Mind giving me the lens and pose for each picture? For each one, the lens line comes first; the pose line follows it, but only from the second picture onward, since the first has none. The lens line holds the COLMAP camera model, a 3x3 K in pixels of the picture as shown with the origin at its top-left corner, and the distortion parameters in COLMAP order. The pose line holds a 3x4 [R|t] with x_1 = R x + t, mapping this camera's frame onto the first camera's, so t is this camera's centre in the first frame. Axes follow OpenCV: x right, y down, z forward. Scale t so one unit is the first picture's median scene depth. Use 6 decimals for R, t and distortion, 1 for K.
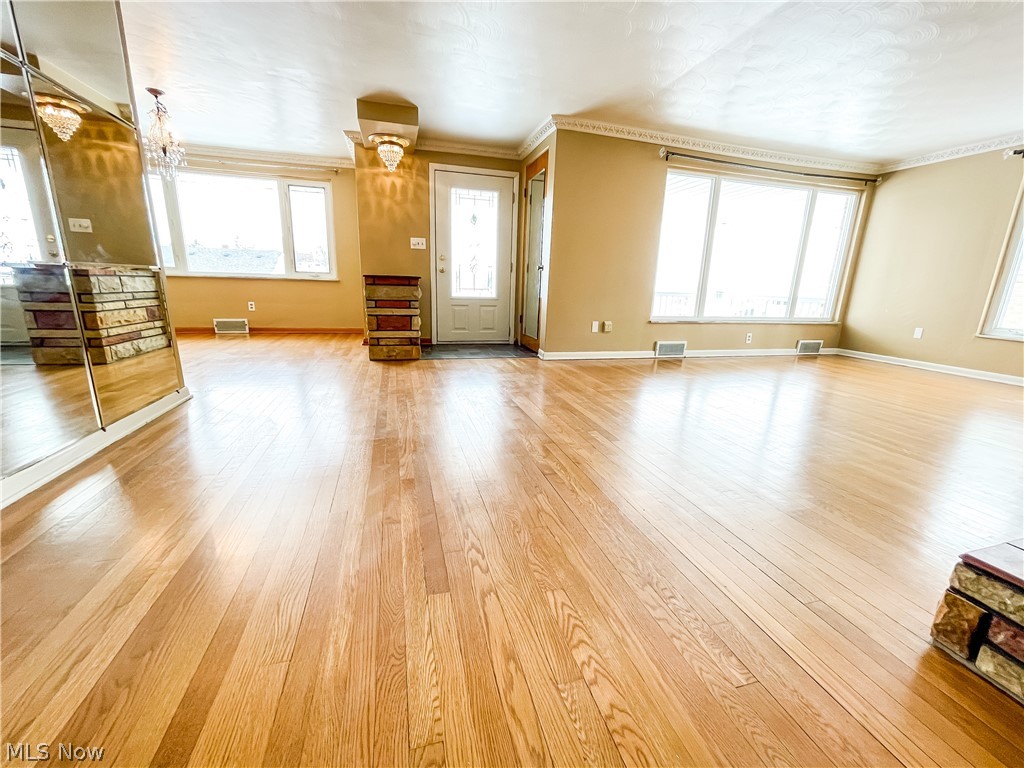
lens RADIAL K [[411.3, 0, 512.0], [0, 411.3, 384.0], [0, 0, 1]] dist [-0.001267, 0.000409]
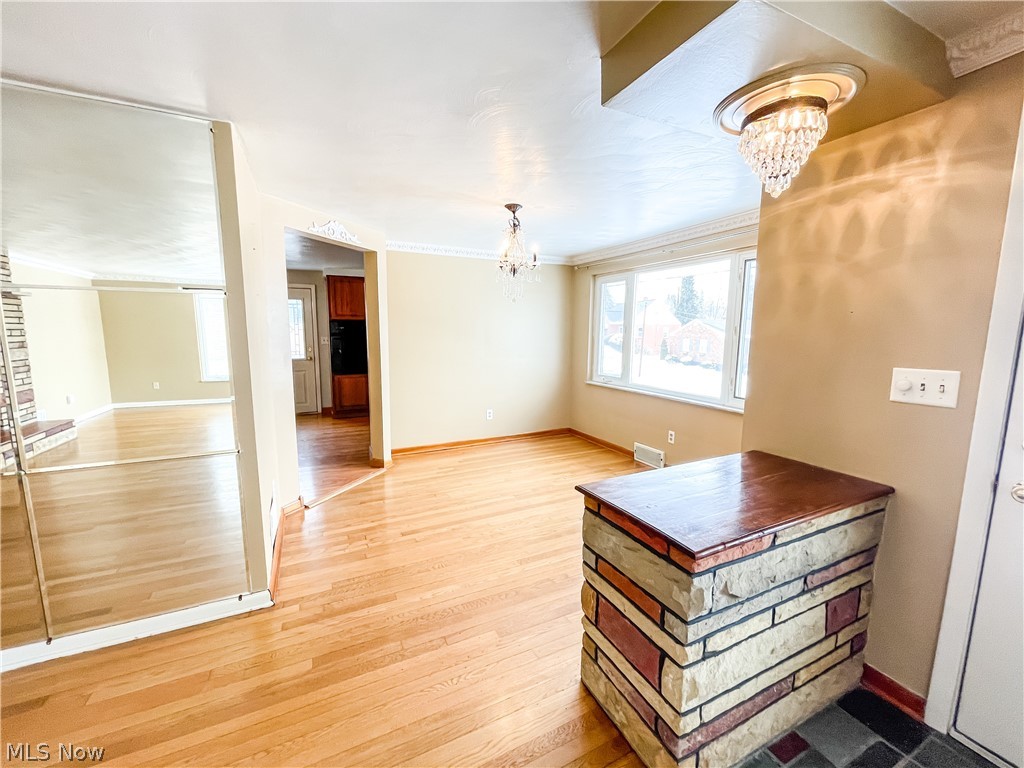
lens RADIAL K [[411.3, 0, 512.0], [0, 411.3, 384.0], [0, 0, 1]] dist [-0.001267, 0.000409]
pose [[0.182250, 0.100385, -0.978114, 0.007546], [-0.238328, 0.969620, 0.055106, -0.302850], [0.953931, 0.223069, 0.200638, 0.688349]]
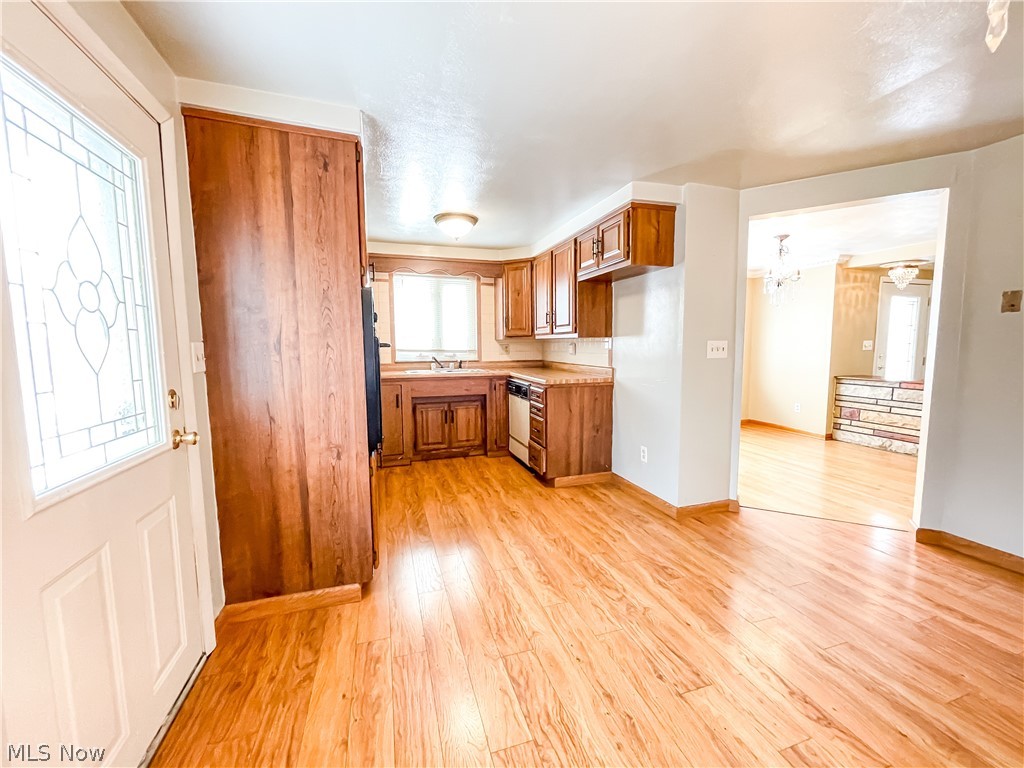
lens RADIAL K [[411.3, 0, 512.0], [0, 411.3, 384.0], [0, 0, 1]] dist [-0.001267, 0.000409]
pose [[0.998581, -0.039980, 0.035187, -1.274836], [0.044734, 0.988164, -0.146737, -0.127076], [-0.028904, 0.148102, 0.988550, -0.043244]]
